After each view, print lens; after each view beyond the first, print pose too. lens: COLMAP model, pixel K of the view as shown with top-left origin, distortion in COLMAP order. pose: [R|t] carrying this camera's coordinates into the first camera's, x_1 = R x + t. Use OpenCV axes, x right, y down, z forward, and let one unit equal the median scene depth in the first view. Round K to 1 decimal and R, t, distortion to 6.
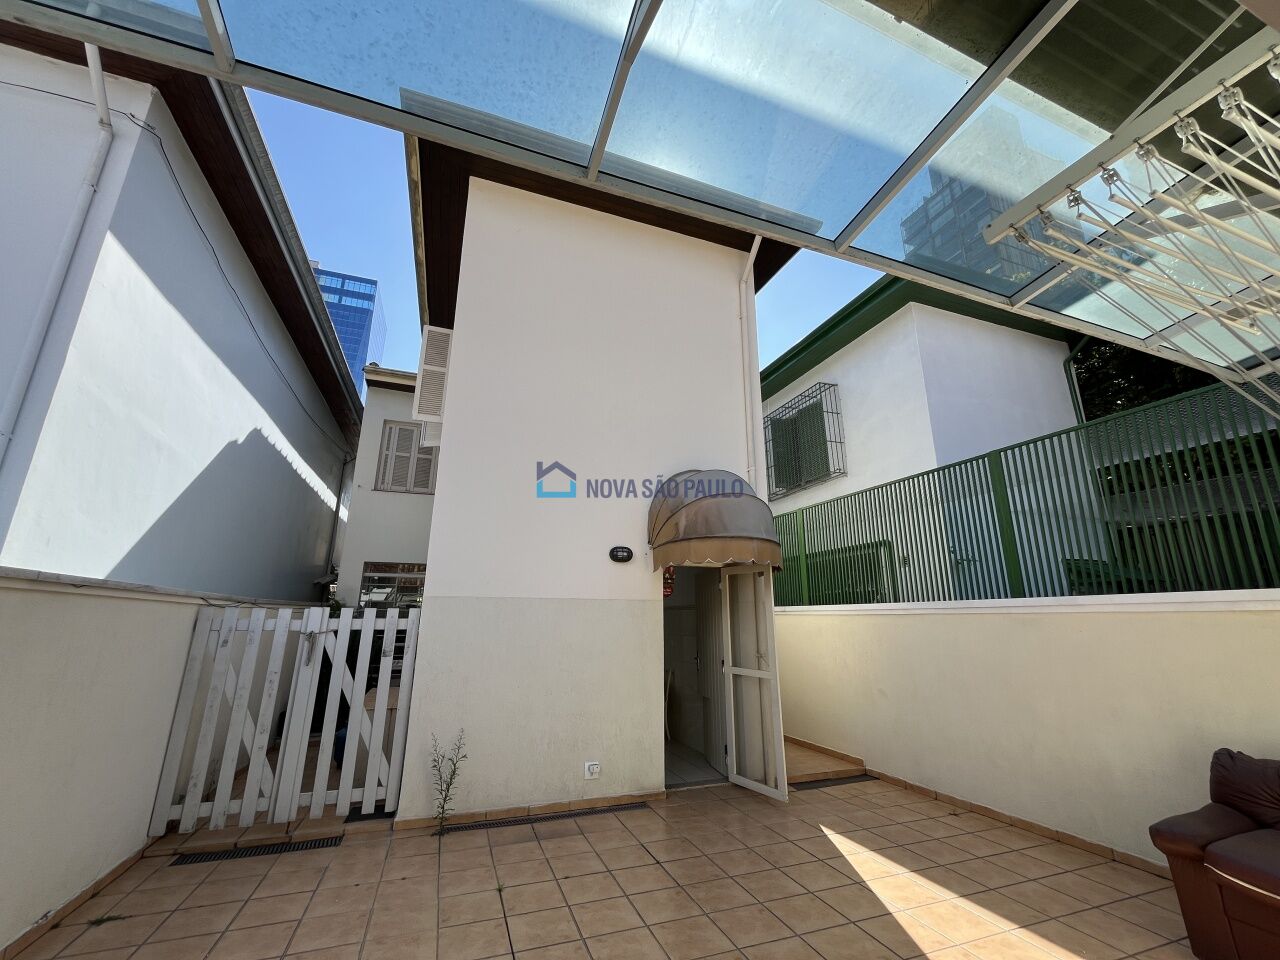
lens RADIAL K [[518.2, 0, 637.7], [0, 518.2, 478.1], [0, 0, 1]] dist [-0.001782, -0.000764]
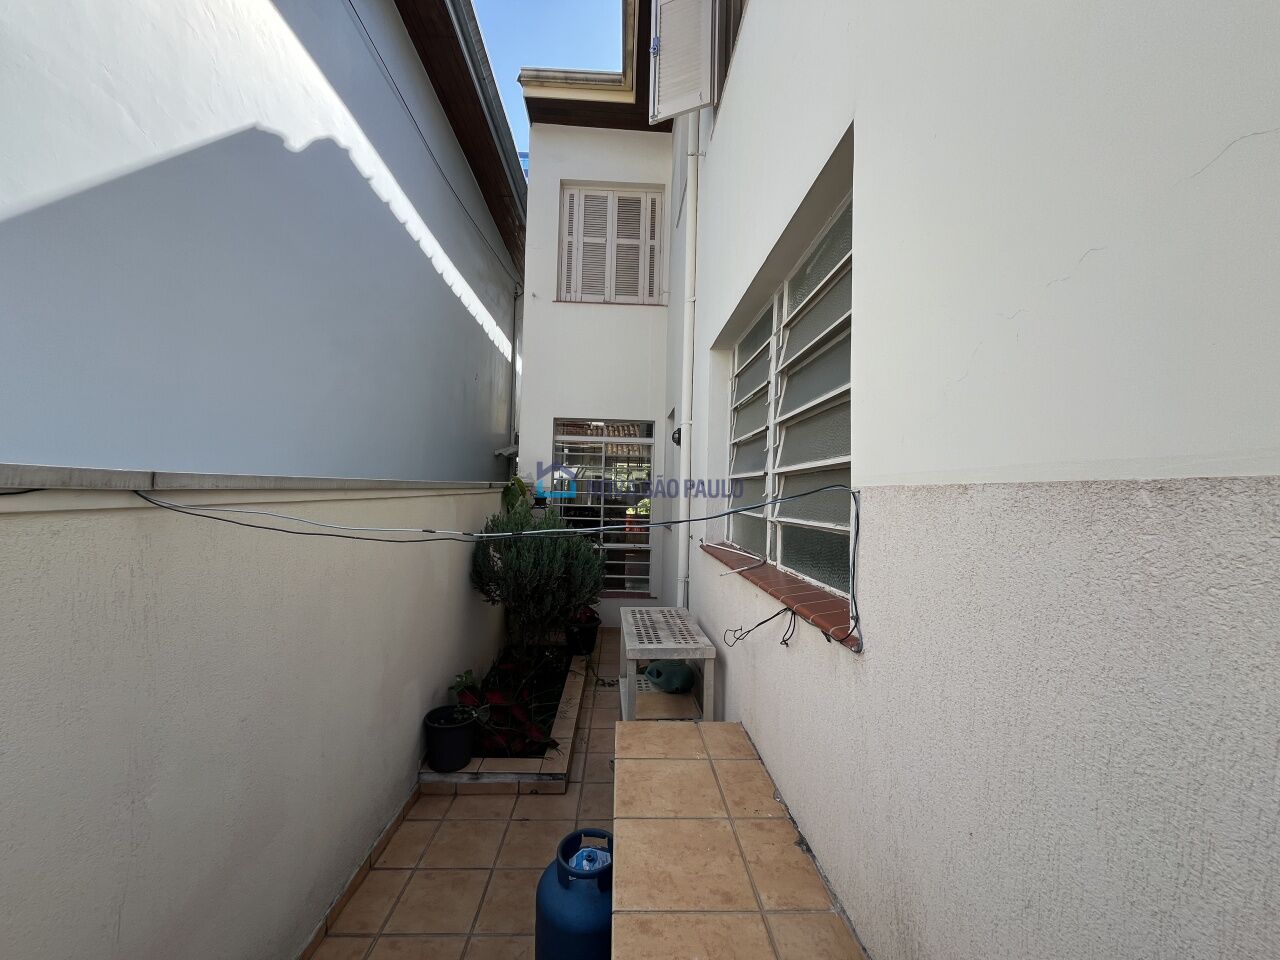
lens RADIAL K [[518.2, 0, 637.7], [0, 518.2, 478.1], [0, 0, 1]] dist [-0.001782, -0.000764]
pose [[0.951687, 0.016481, -0.306628, -0.219728], [0.056481, 0.972126, 0.227553, 0.086387], [0.301832, -0.233878, 0.924229, 0.402989]]
